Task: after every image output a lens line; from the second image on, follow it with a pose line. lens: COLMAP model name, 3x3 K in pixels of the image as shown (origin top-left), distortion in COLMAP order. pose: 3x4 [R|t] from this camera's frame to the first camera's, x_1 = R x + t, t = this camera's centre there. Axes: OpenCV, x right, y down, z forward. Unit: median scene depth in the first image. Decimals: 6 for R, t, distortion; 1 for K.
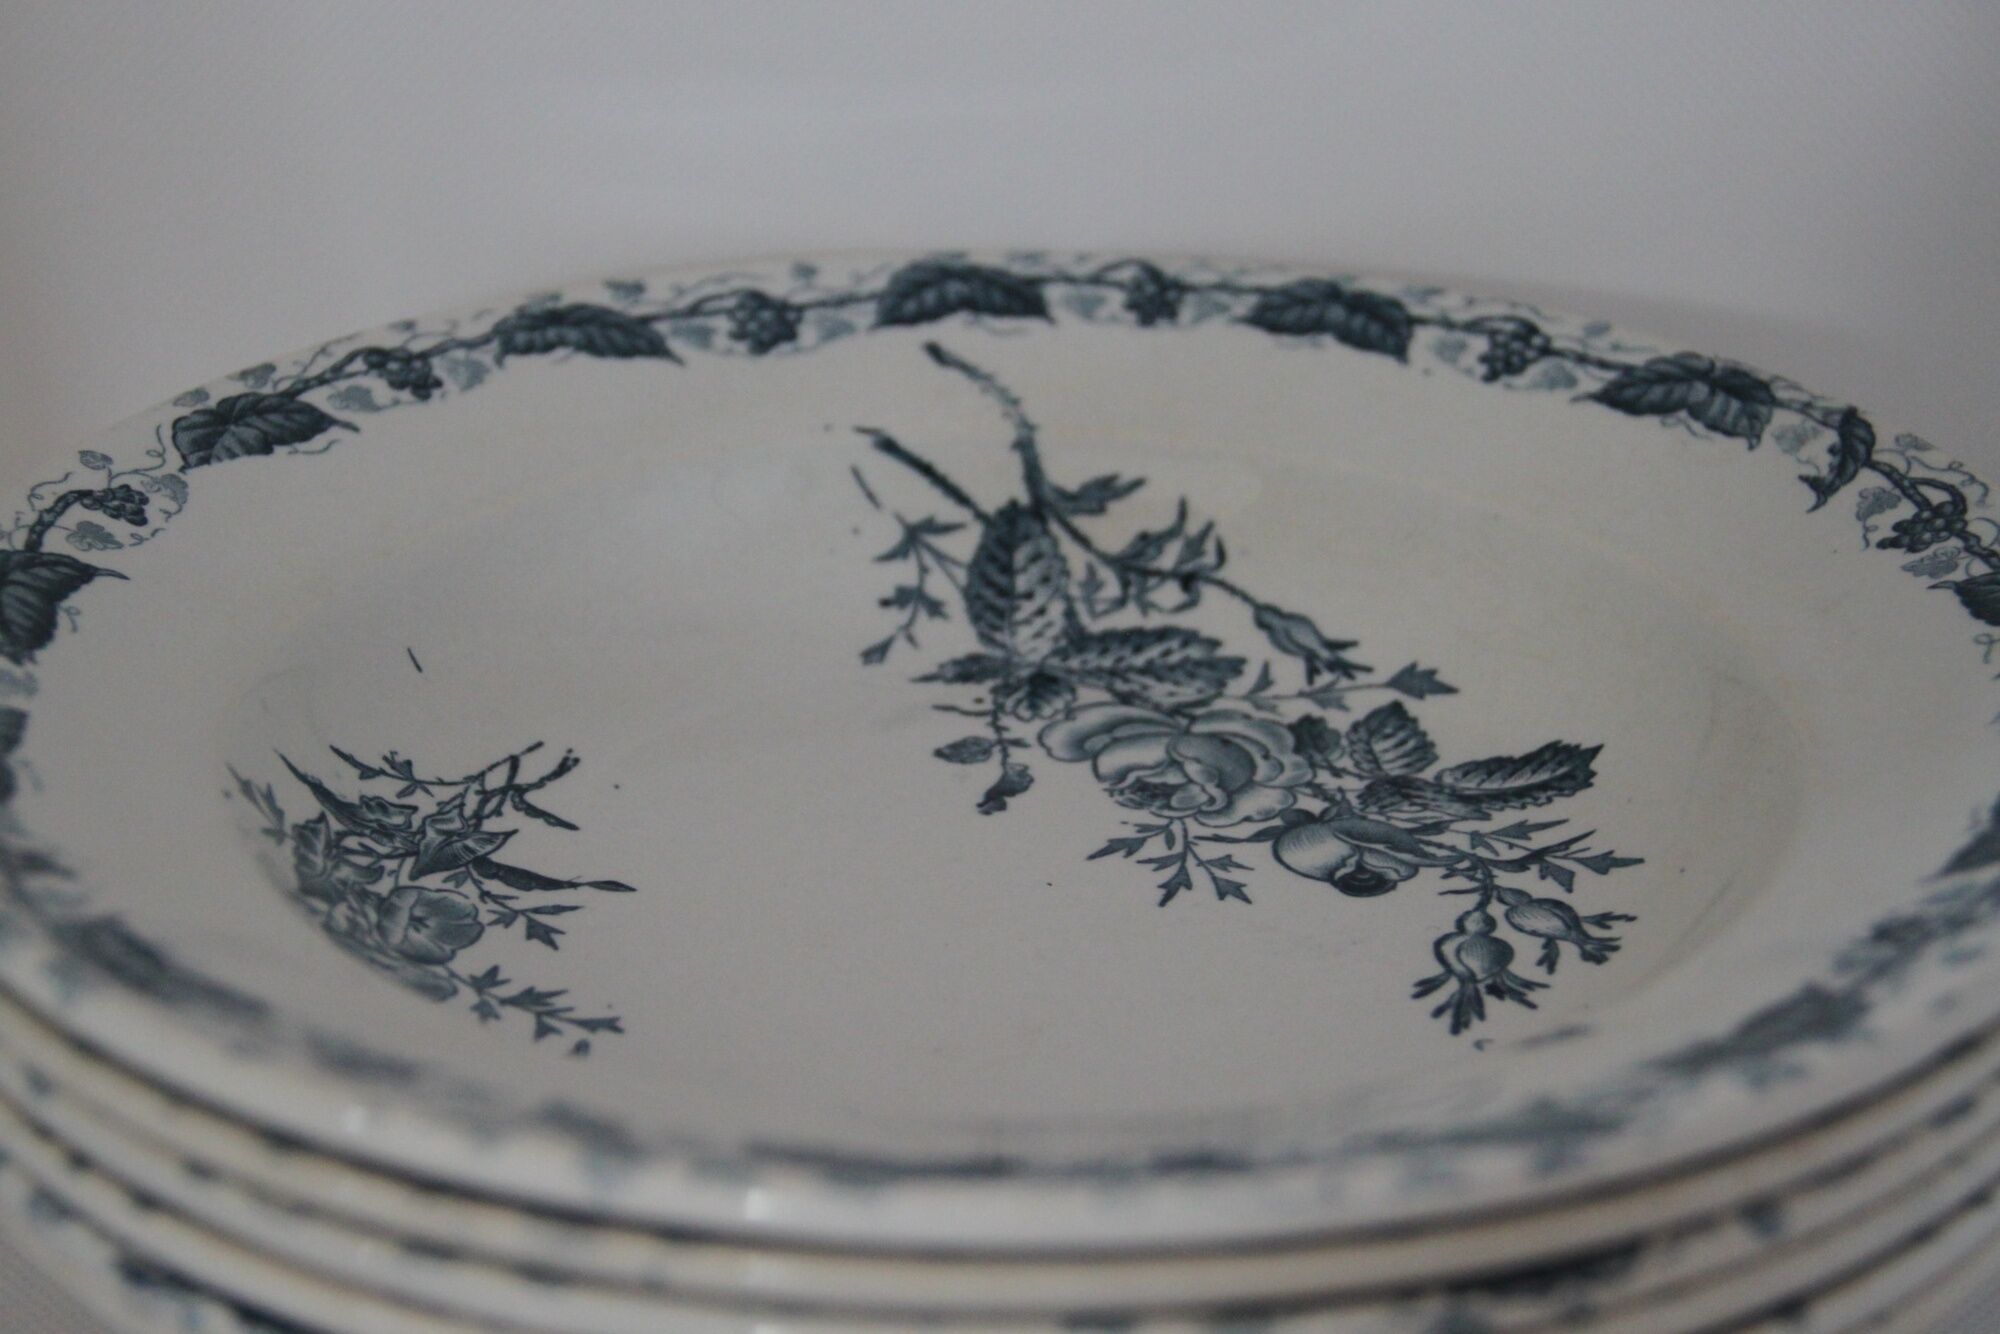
lens RADIAL K [[3650.1, 0, 1000.0], [0, 3650.1, 667.0], [0, 0, 1]] dist [0.069205, 0.082485]
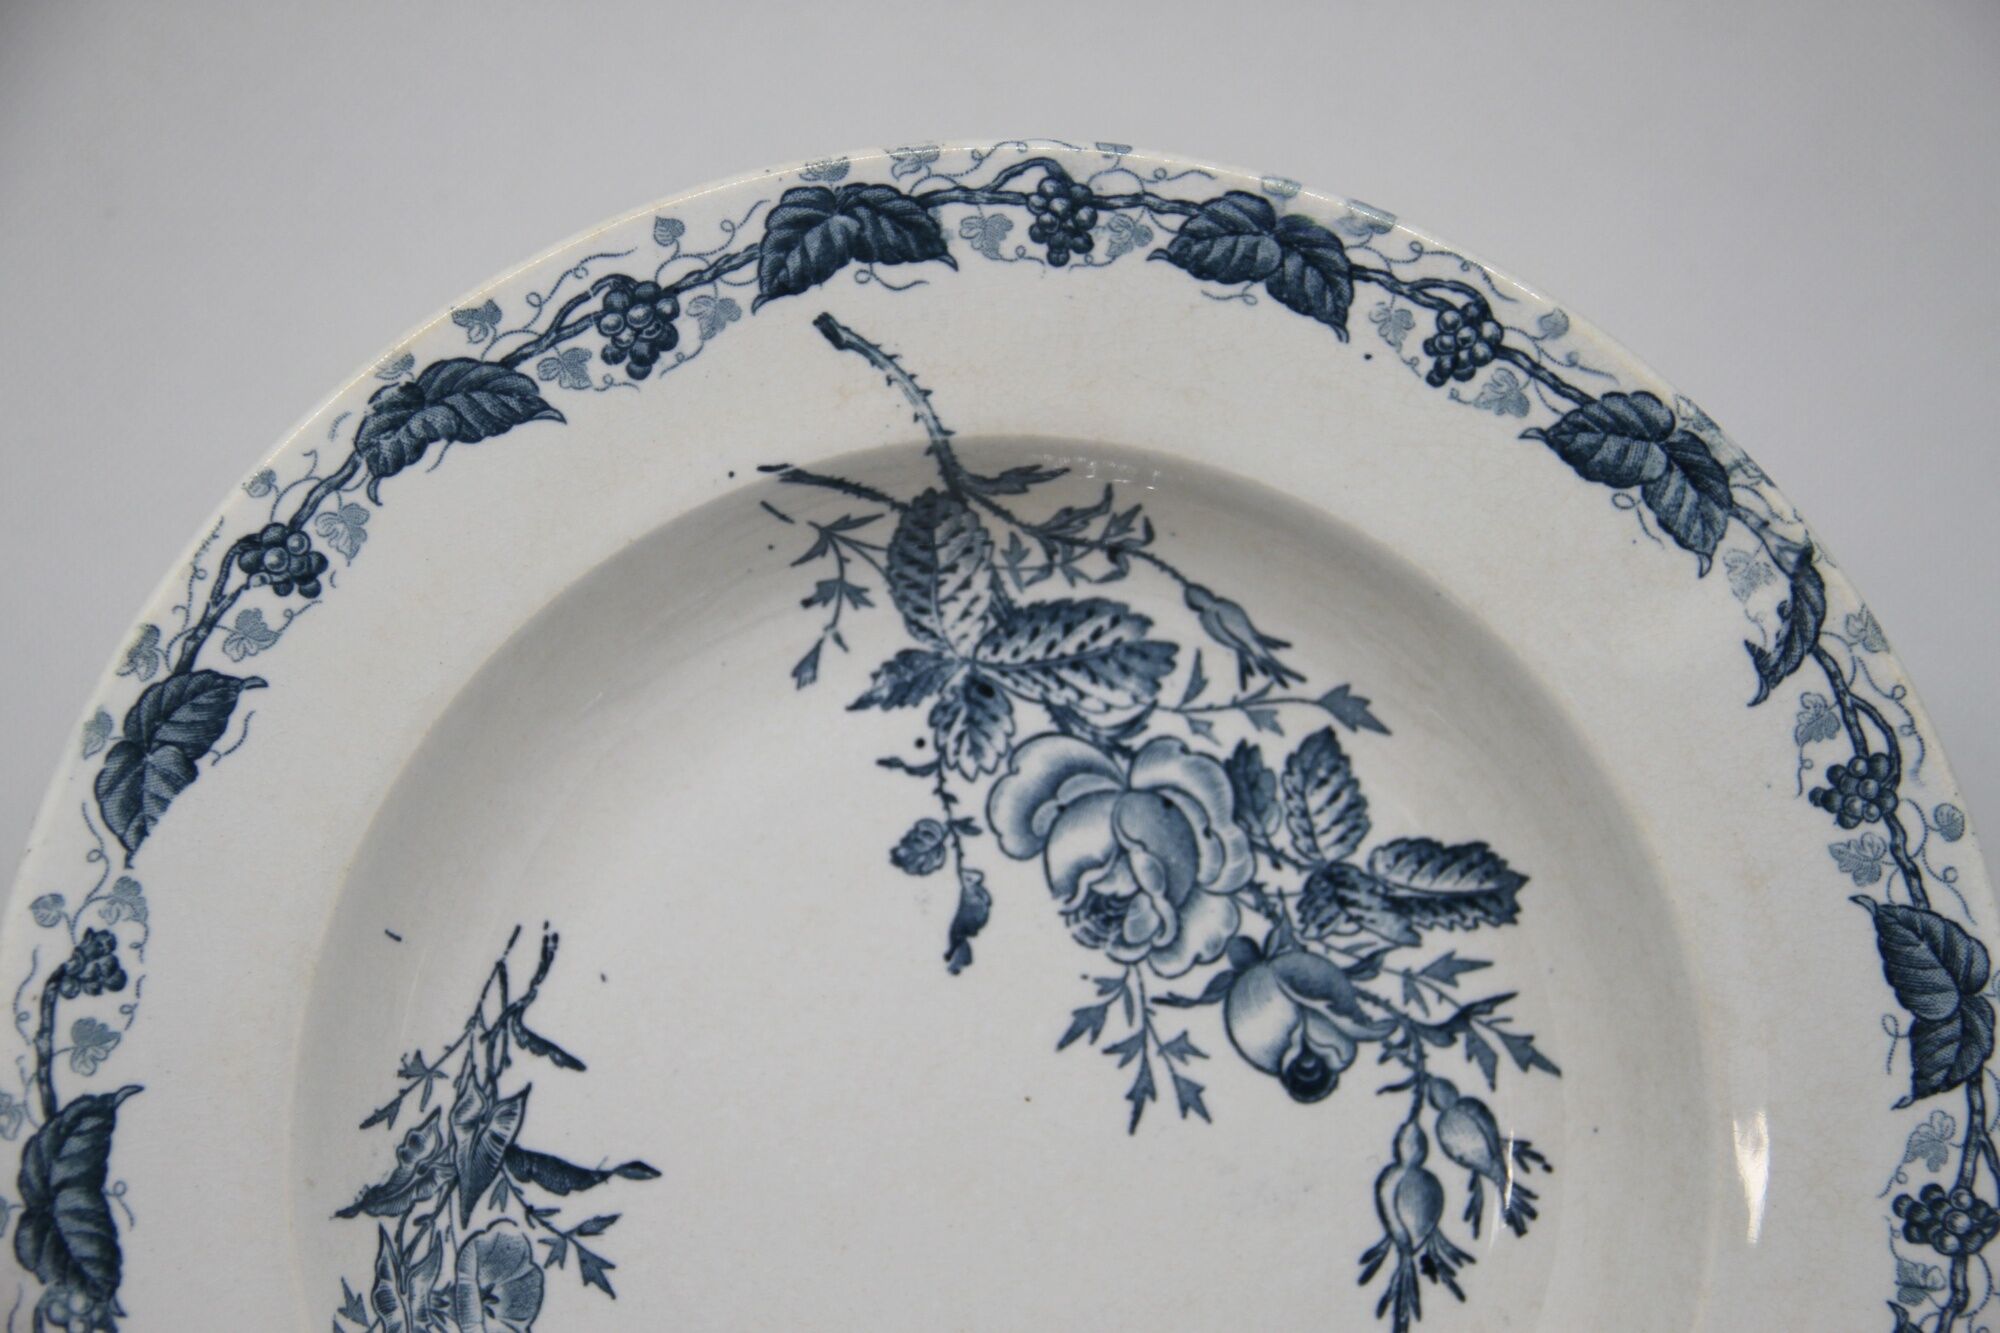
lens RADIAL K [[4631.2, 0, 1000.0], [0, 4631.2, 666.5], [0, 0, 1]] dist [0.346256, -0.249627]
pose [[0.992039, -0.113788, 0.053946, -0.051579], [0.011258, 0.506809, 0.861985, -1.126950], [-0.125424, -0.854516, 0.504055, 0.371874]]
